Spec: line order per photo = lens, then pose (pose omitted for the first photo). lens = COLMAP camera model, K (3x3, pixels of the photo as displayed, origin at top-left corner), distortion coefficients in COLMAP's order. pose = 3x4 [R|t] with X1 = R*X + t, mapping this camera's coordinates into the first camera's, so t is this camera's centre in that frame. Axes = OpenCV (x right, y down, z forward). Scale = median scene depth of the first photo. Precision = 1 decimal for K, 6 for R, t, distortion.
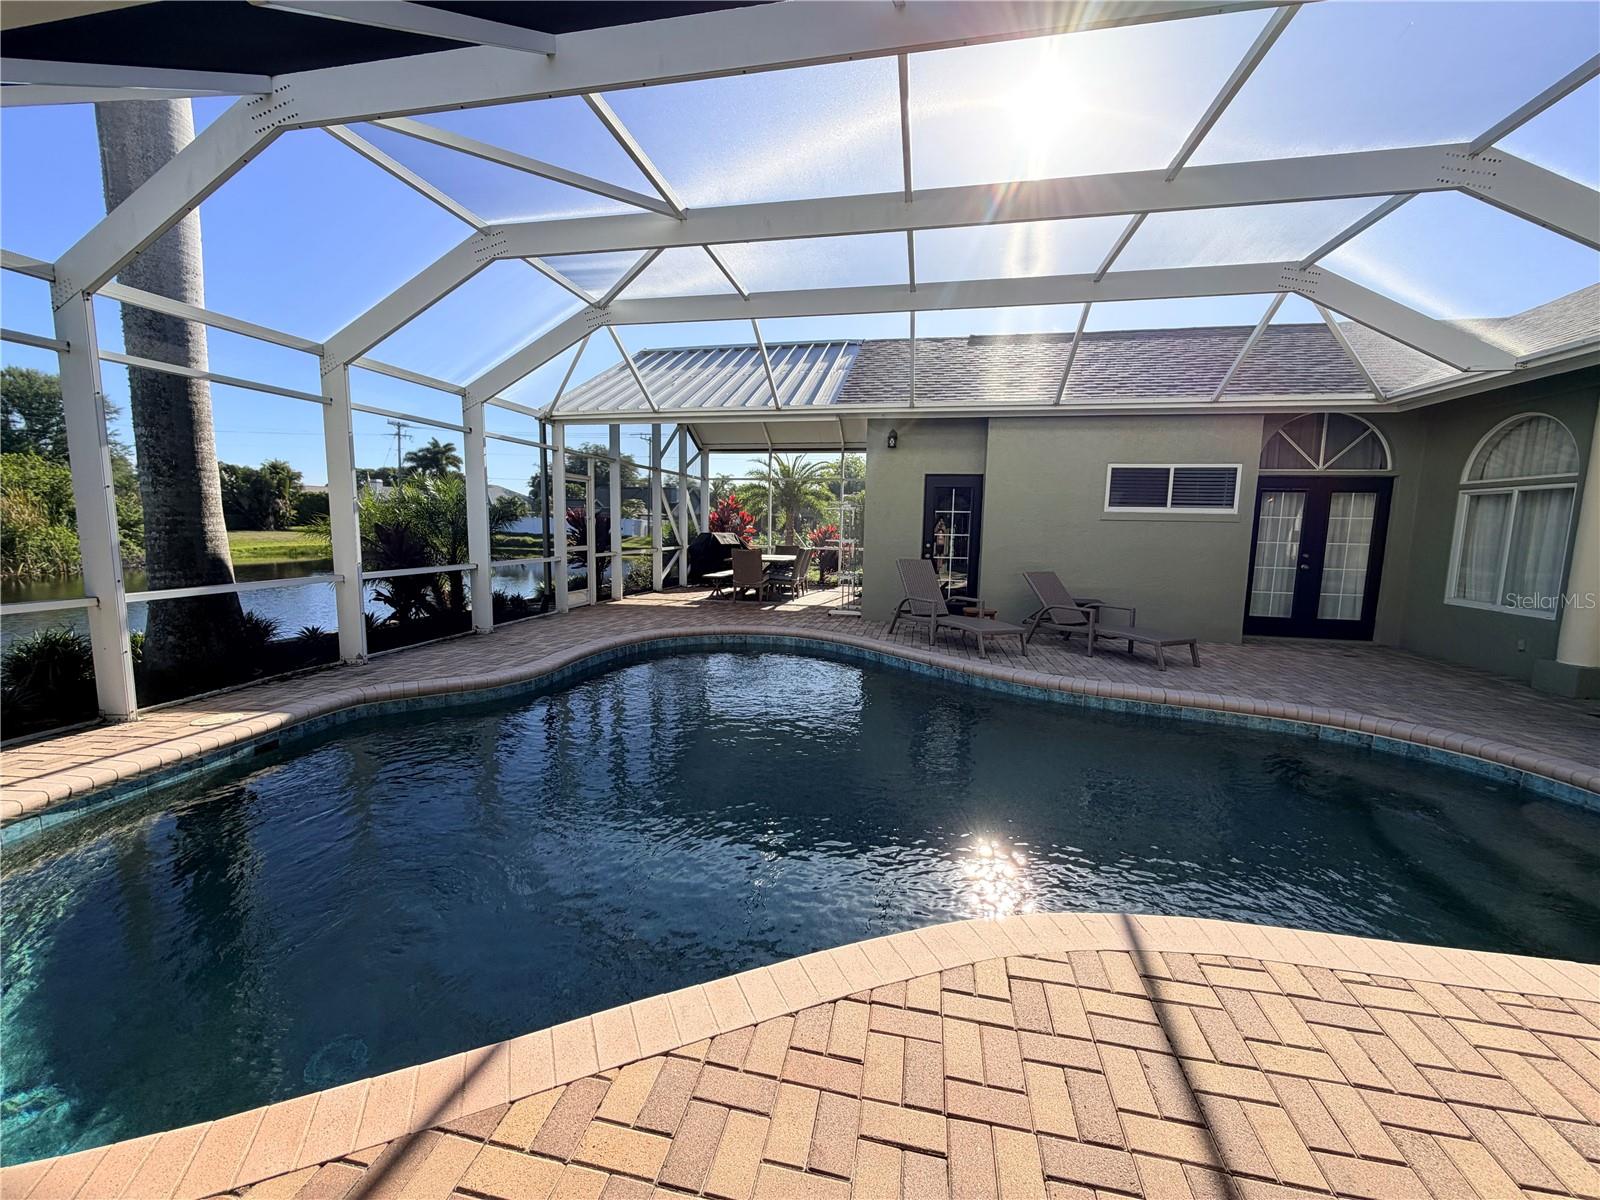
lens RADIAL K [[639.4, 0, 796.7], [0, 639.4, 596.0], [0, 0, 1]] dist [0.001017, -0.000024]
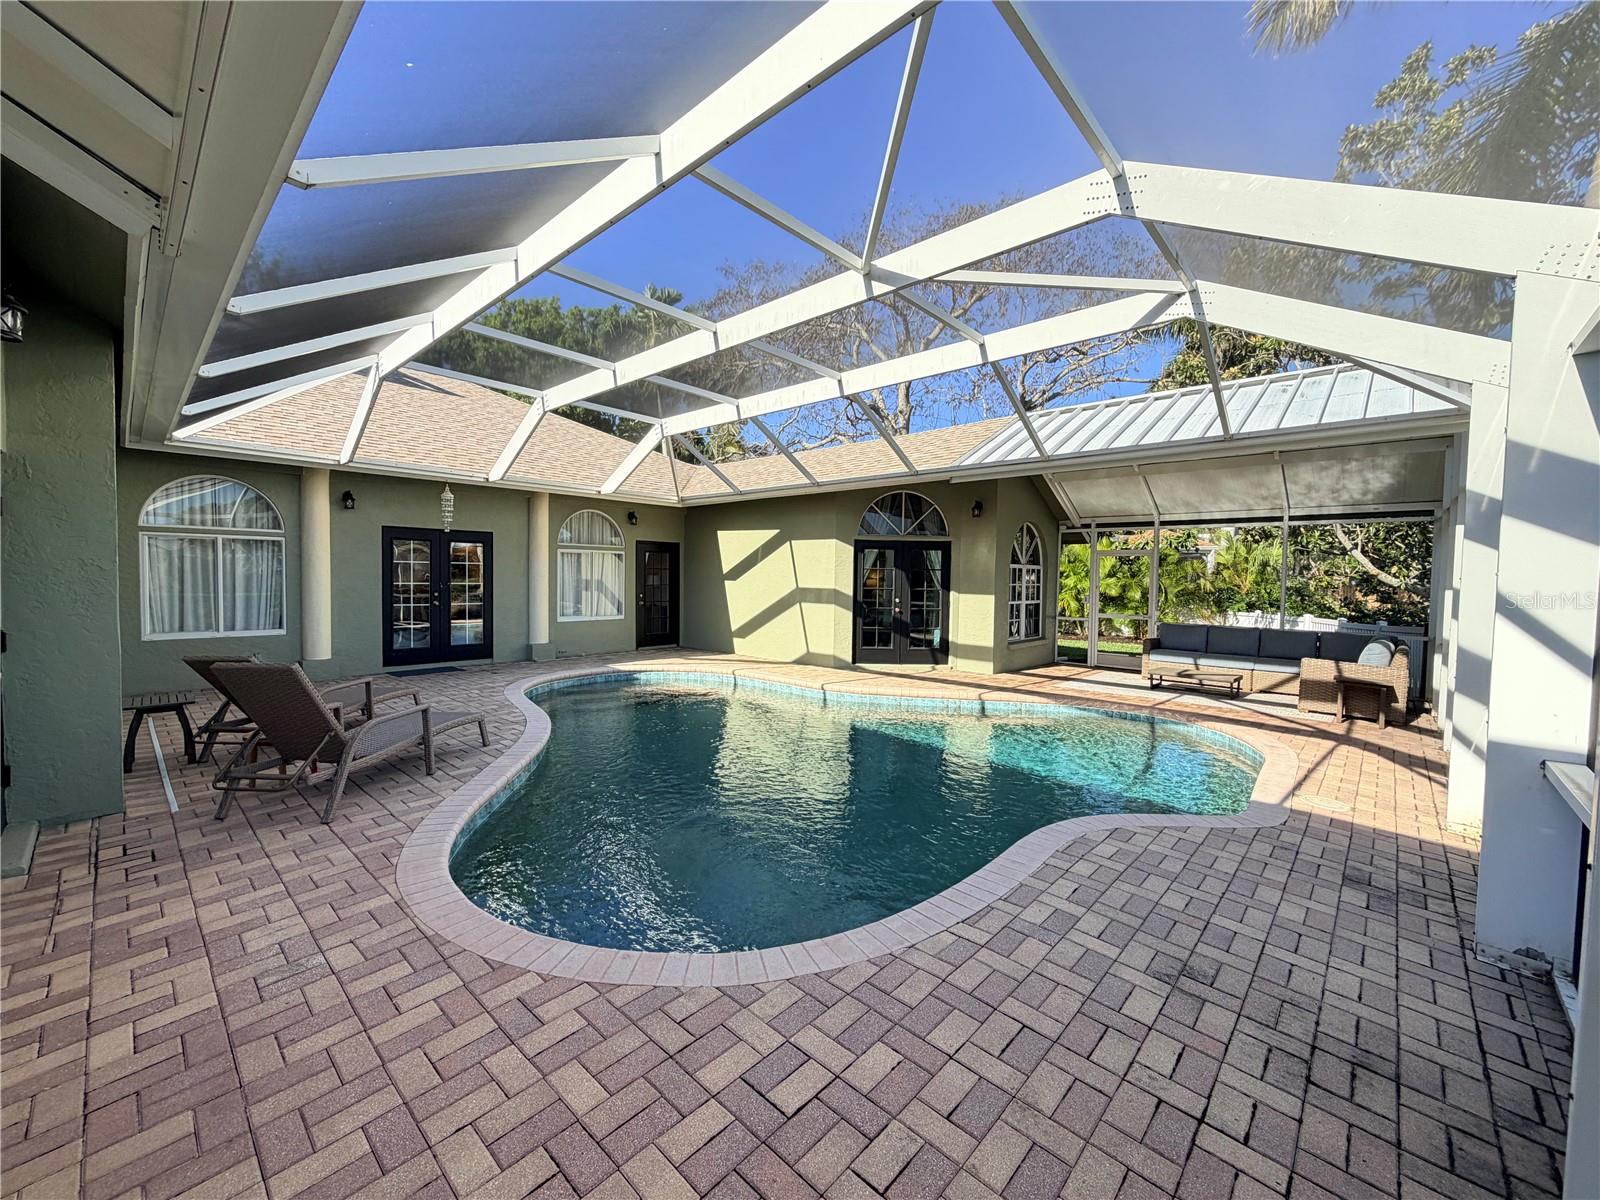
lens RADIAL K [[639.4, 0, 795.8], [0, 639.4, 599.9], [0, 0, 1]] dist [0.001017, -0.000024]
pose [[-0.849916, -0.051800, 0.524366, -0.342279], [0.029167, 0.989005, 0.144975, -0.141470], [-0.526111, 0.138511, -0.839060, 1.071069]]
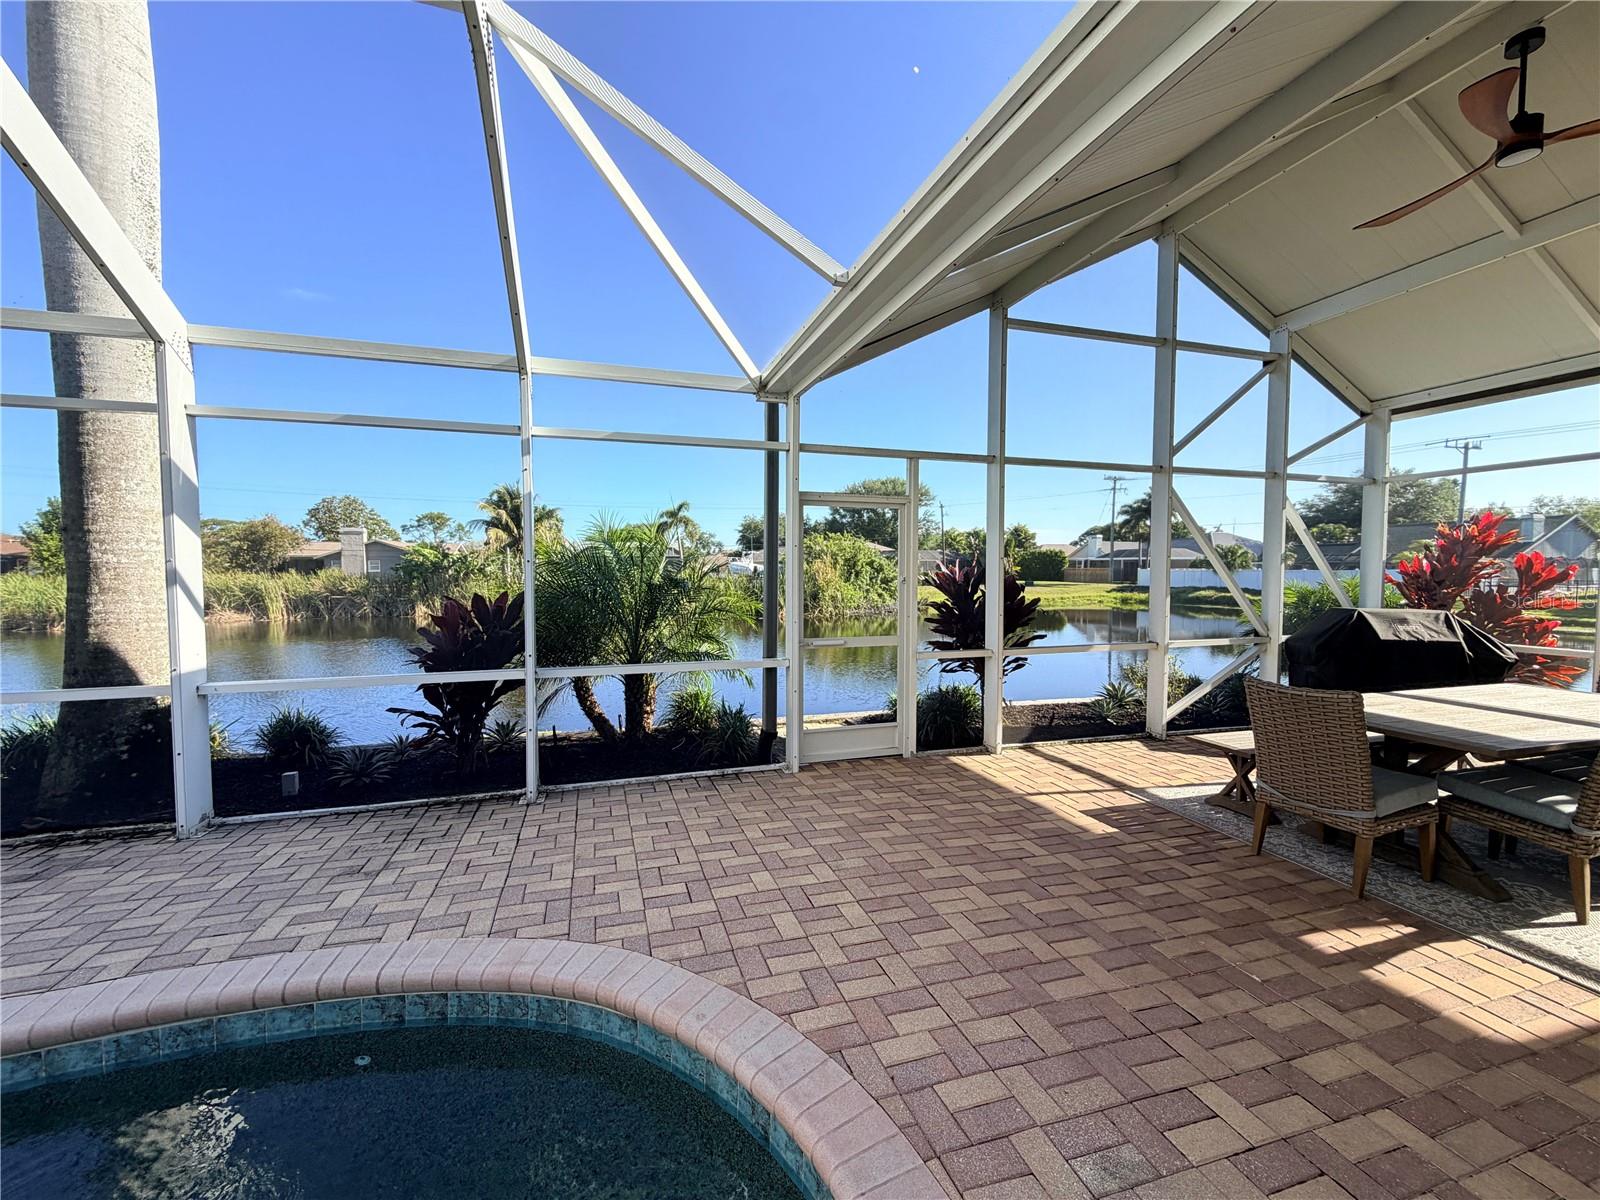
lens RADIAL K [[639.4, 0, 794.4], [0, 639.4, 598.6], [0, 0, 1]] dist [0.001017, -0.000024]
pose [[0.485591, 0.022417, -0.873899, 0.076030], [-0.090245, 0.995616, -0.024606, -0.103075], [0.869516, 0.090813, 0.485485, 0.801128]]
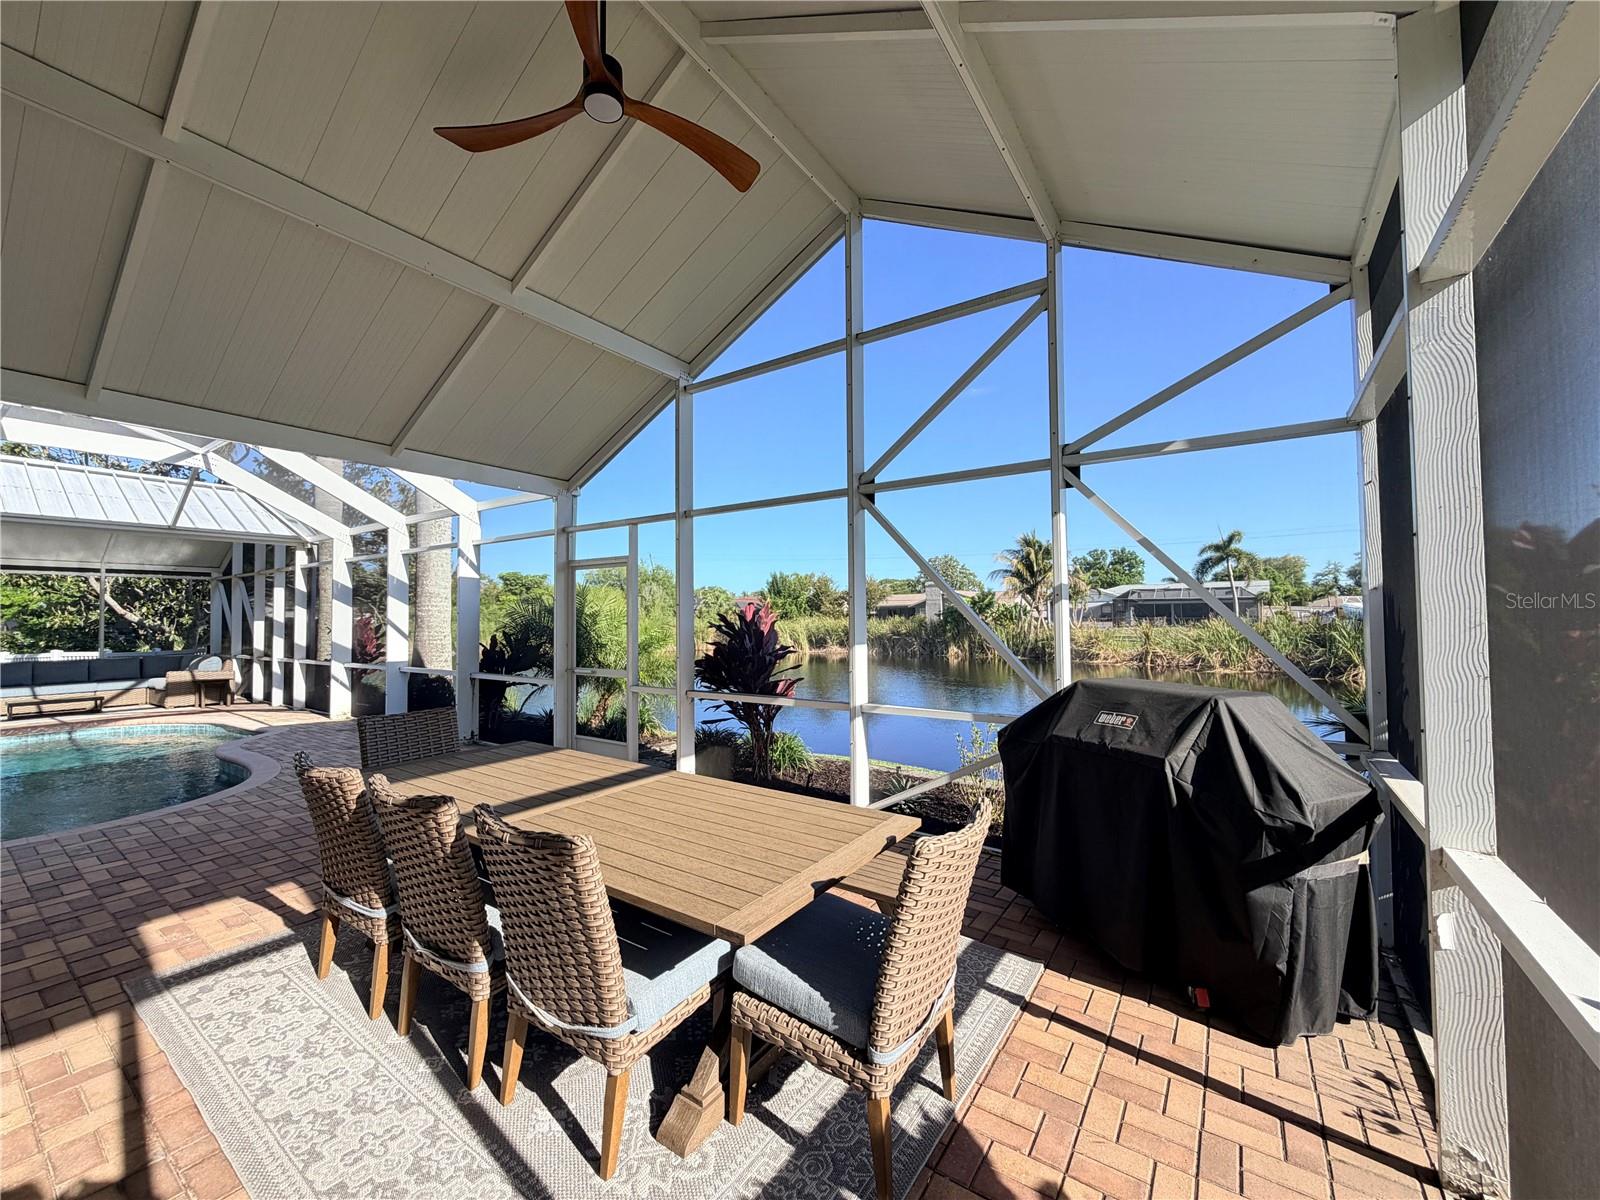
lens RADIAL K [[639.4, 0, 793.0], [0, 639.4, 598.0], [0, 0, 1]] dist [0.001017, -0.000024]
pose [[-0.396755, -0.041279, -0.916996, 0.191846], [-0.103888, 0.994589, 0.000177, -0.191096], [0.912027, 0.095335, -0.398897, 1.612831]]
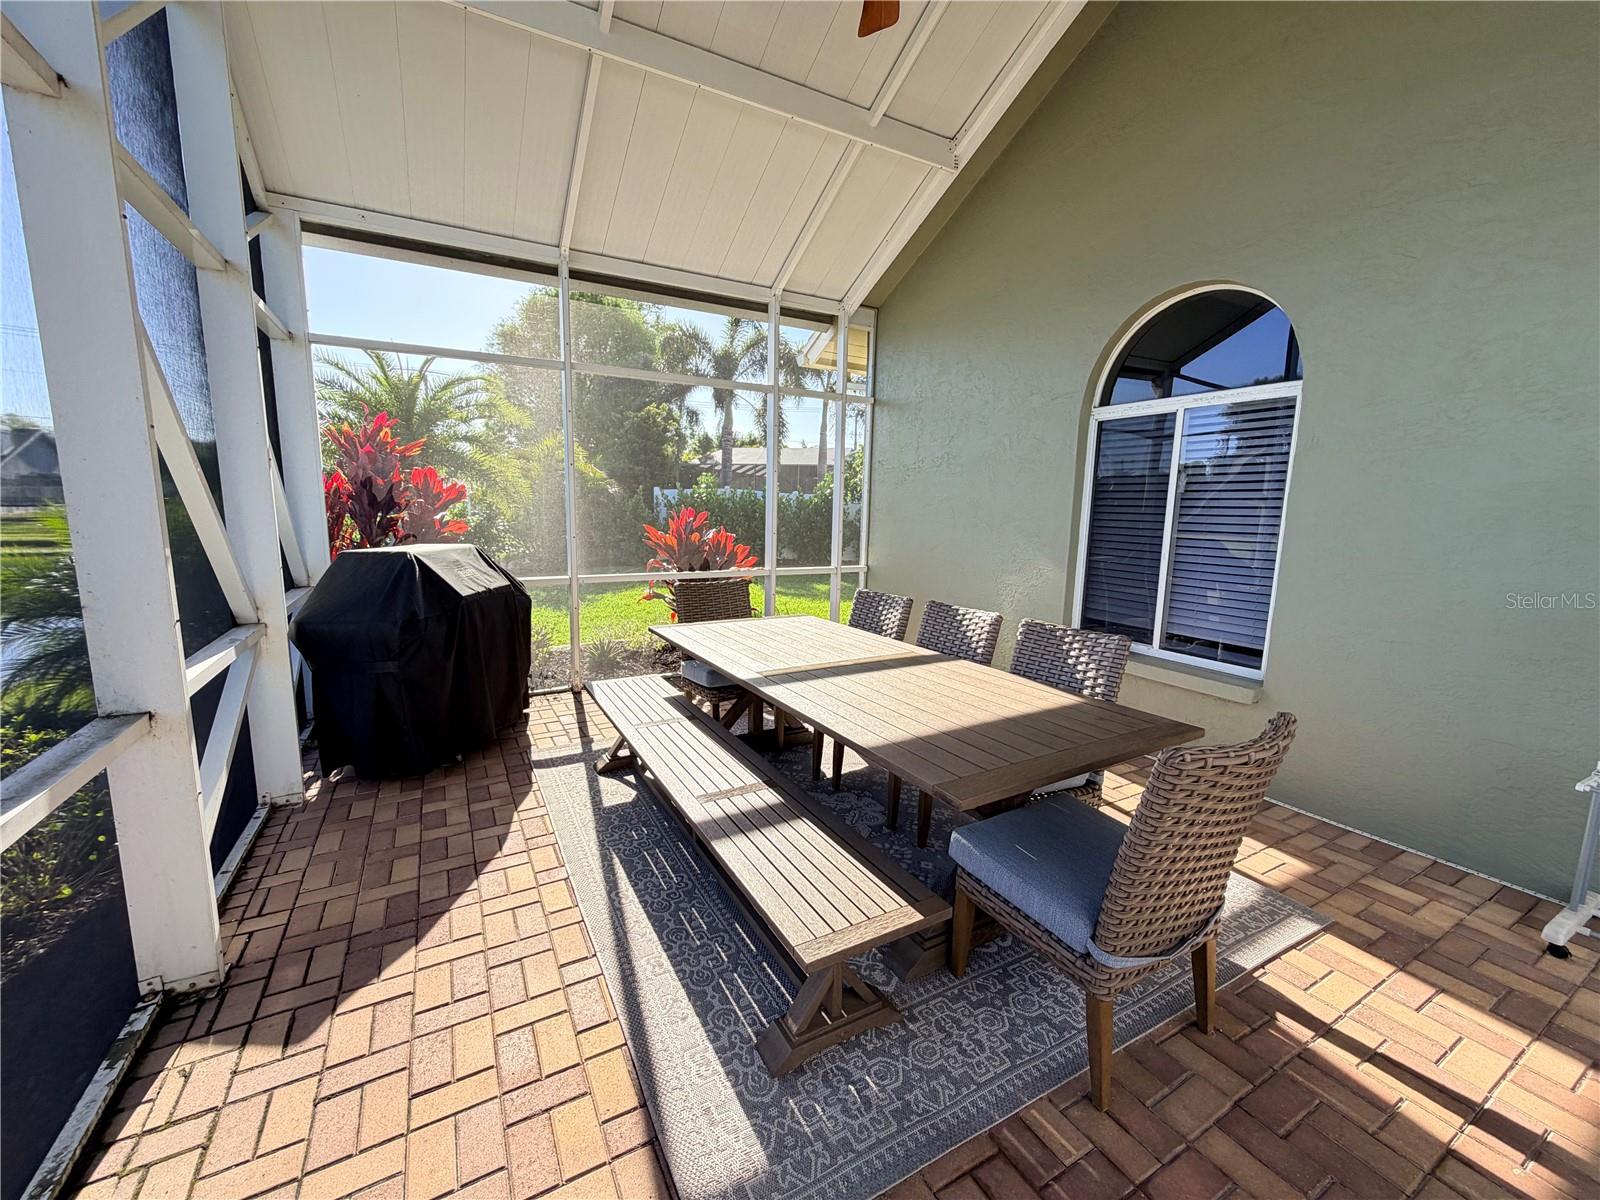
lens RADIAL K [[639.4, 0, 796.1], [0, 639.4, 596.5], [0, 0, 1]] dist [0.001017, -0.000024]
pose [[0.760627, -0.100094, 0.641426, -0.290391], [0.069239, 0.994915, 0.073149, -0.145083], [-0.645486, -0.011228, 0.763689, 1.166779]]
